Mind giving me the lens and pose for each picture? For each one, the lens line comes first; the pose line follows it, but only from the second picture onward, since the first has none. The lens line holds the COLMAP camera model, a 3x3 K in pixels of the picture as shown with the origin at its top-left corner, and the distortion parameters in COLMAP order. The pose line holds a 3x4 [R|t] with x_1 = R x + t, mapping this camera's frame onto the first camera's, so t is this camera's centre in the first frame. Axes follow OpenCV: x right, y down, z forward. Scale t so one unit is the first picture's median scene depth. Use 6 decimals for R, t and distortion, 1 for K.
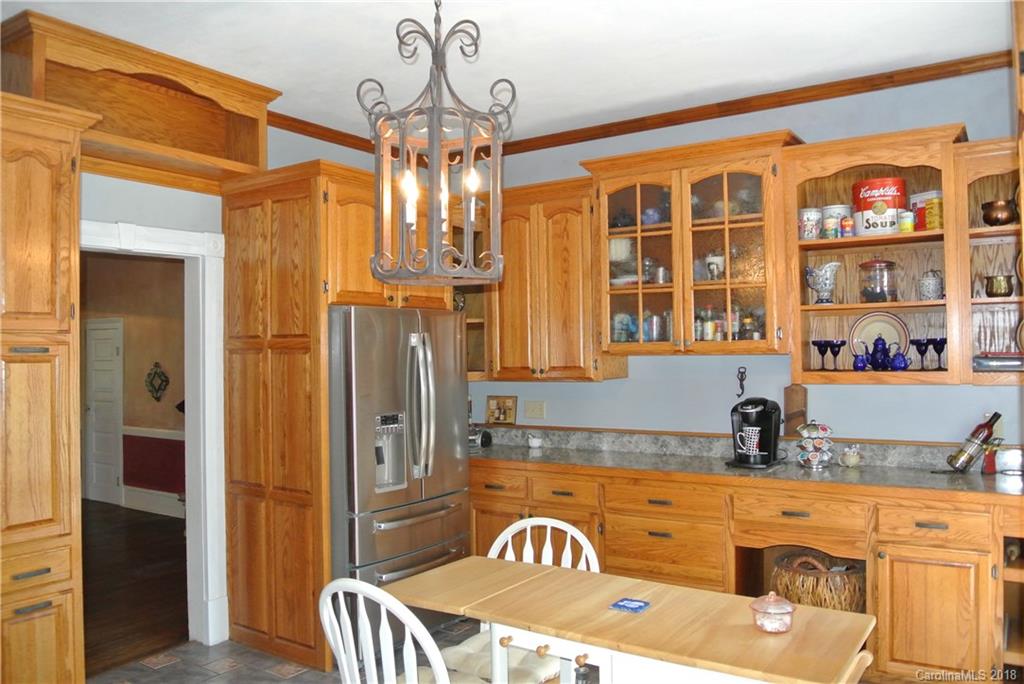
lens RADIAL K [[788.3, 0, 512.8], [0, 788.3, 334.7], [0, 0, 1]] dist [-0.063809, 0.001760]
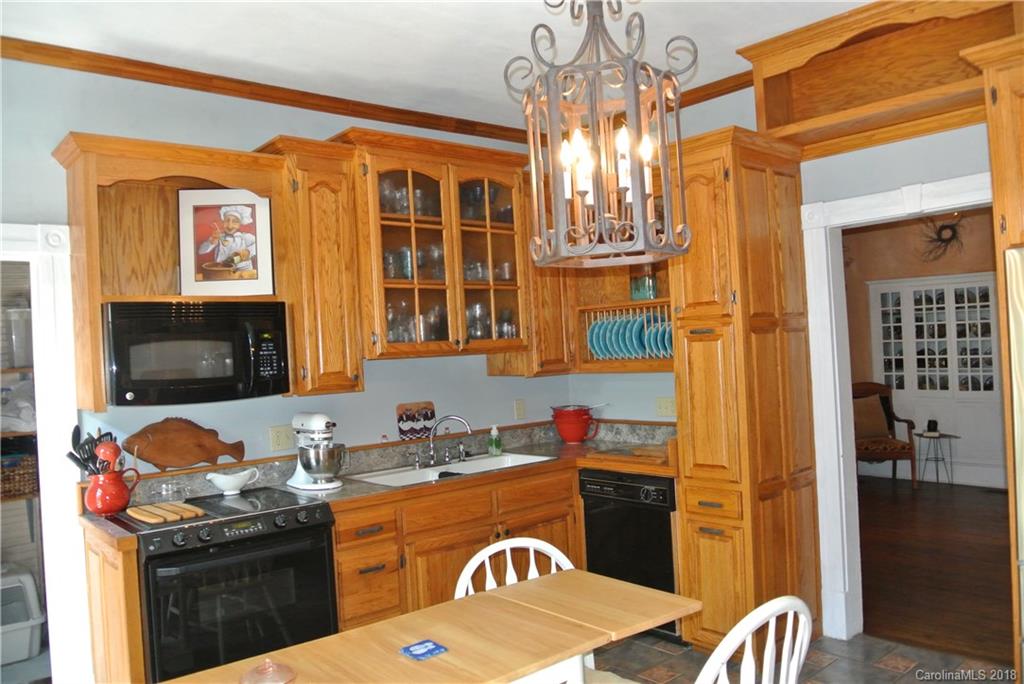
lens RADIAL K [[788.3, 0, 512.8], [0, 788.3, 334.7], [0, 0, 1]] dist [-0.063809, 0.001760]
pose [[-0.264548, 0.010217, -0.964318, 0.711392], [0.075463, 0.997097, -0.010138, 0.014000], [0.961415, -0.075453, -0.264551, 1.014147]]
